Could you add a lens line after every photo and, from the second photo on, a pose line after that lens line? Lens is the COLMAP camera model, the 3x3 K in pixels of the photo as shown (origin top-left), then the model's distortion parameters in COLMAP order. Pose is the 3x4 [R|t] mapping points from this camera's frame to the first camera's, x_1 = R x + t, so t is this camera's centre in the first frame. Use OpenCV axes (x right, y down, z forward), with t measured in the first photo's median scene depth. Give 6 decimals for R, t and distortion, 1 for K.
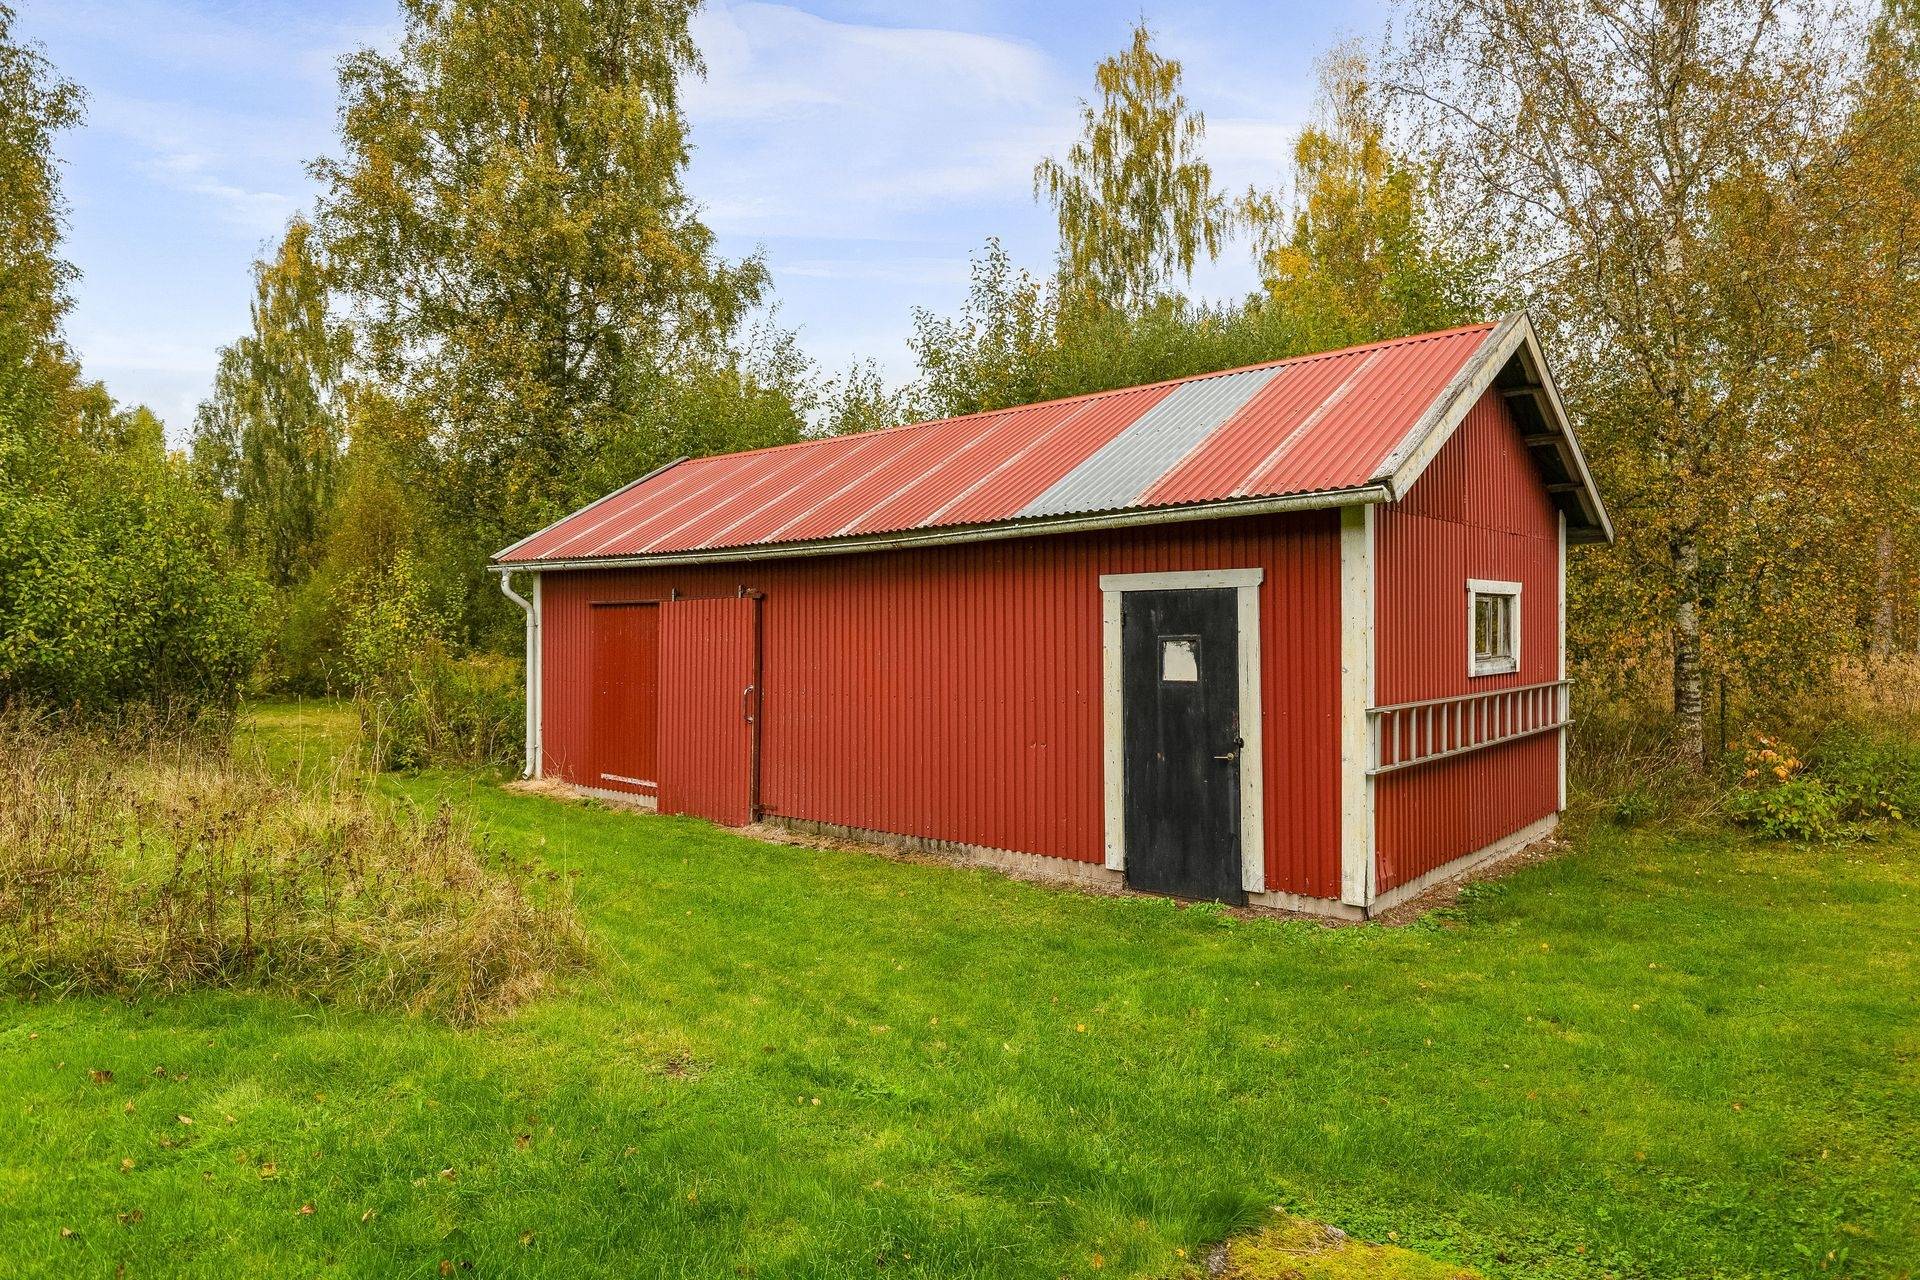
lens RADIAL K [[1141.4, 0, 960.8], [0, 1141.4, 635.2], [0, 0, 1]] dist [-0.018272, 0.000028]
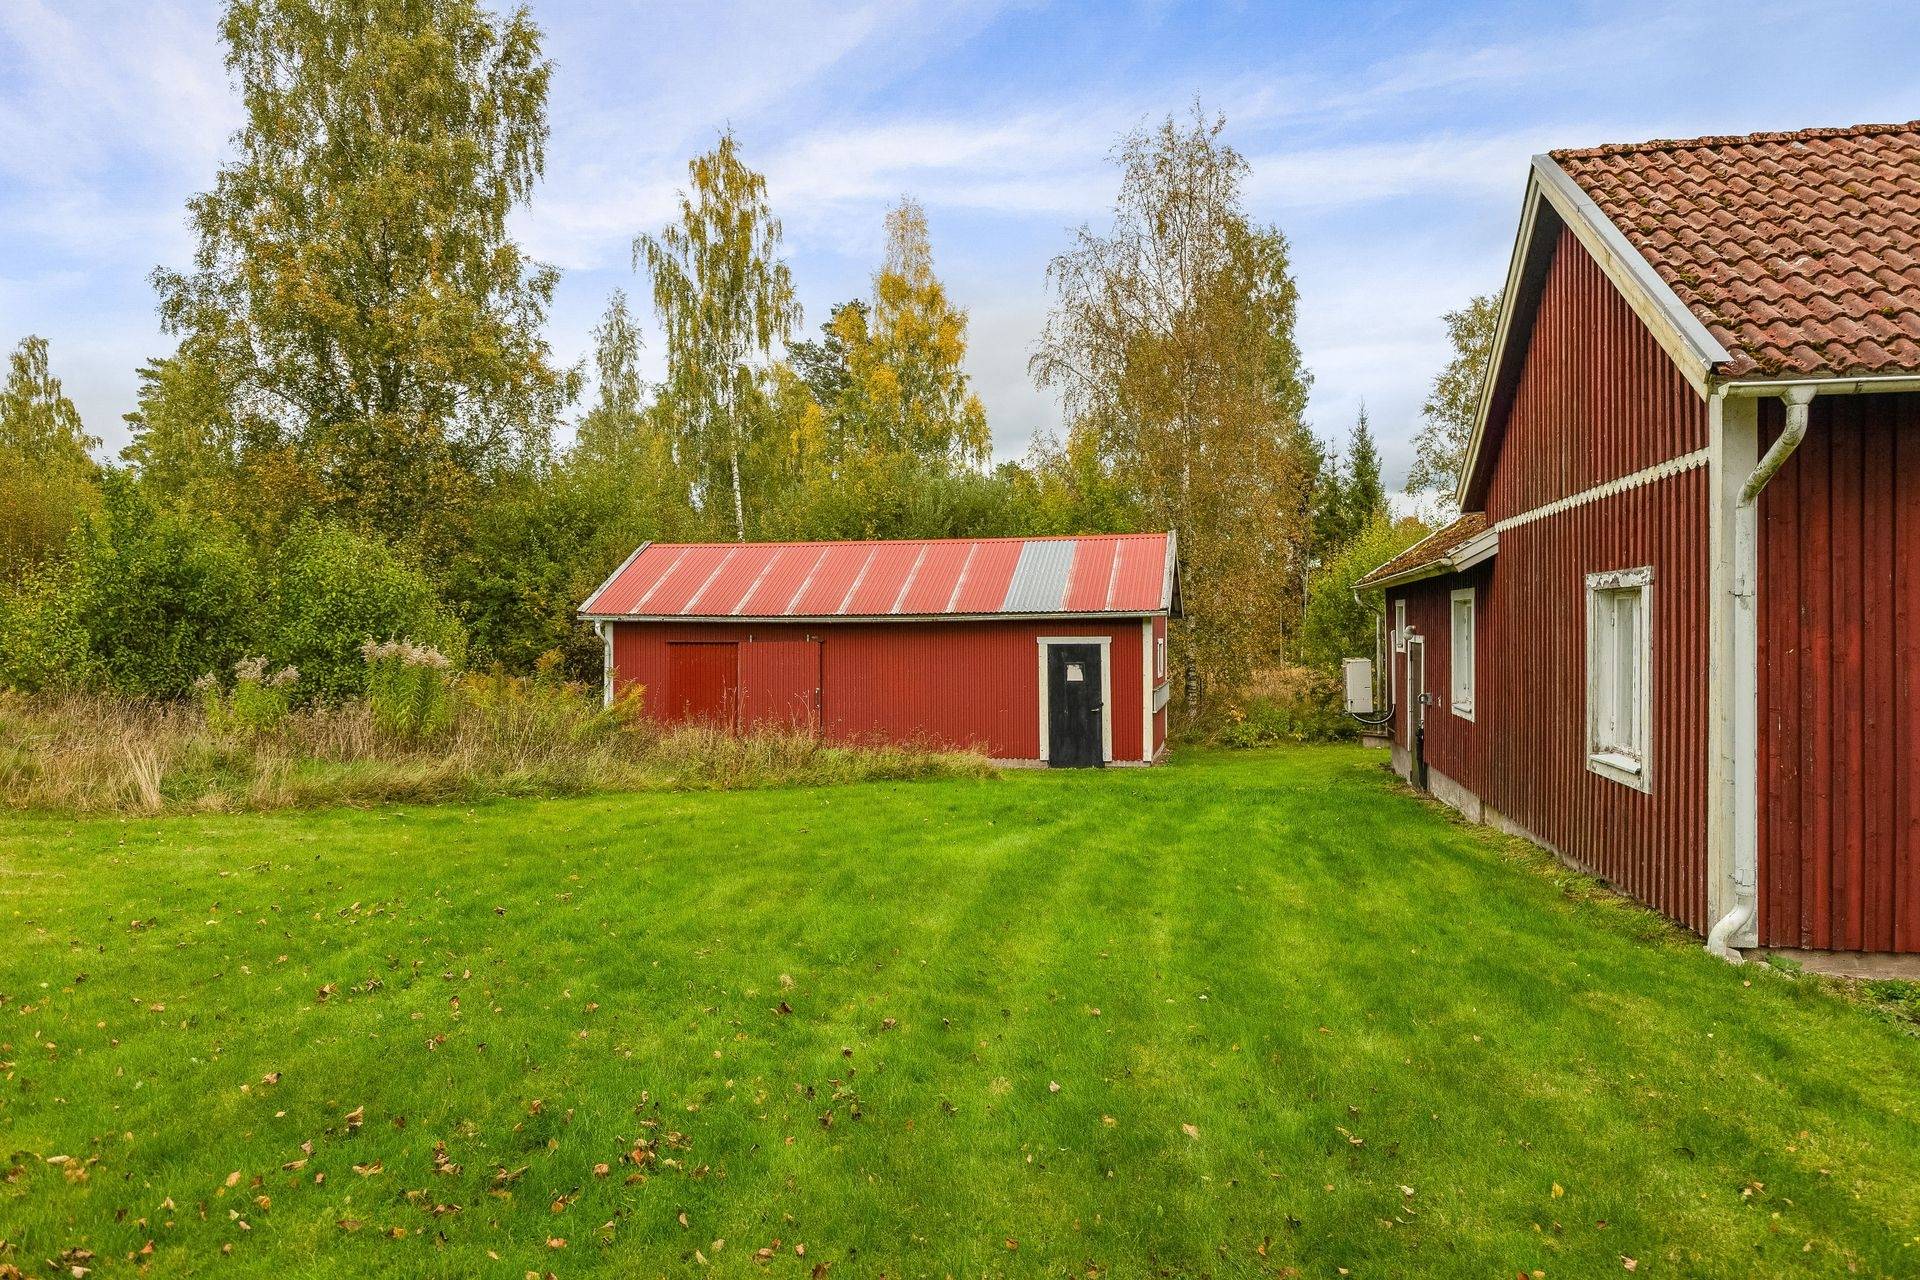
lens RADIAL K [[1267.8, 0, 958.1], [0, 1267.8, 636.8], [0, 0, 1]] dist [0.006958, -0.003590]
pose [[0.868988, 0.005035, 0.494808, -1.053665], [-0.001136, 0.999966, -0.008181, -0.024668], [-0.494832, 0.006547, 0.868964, -0.964229]]
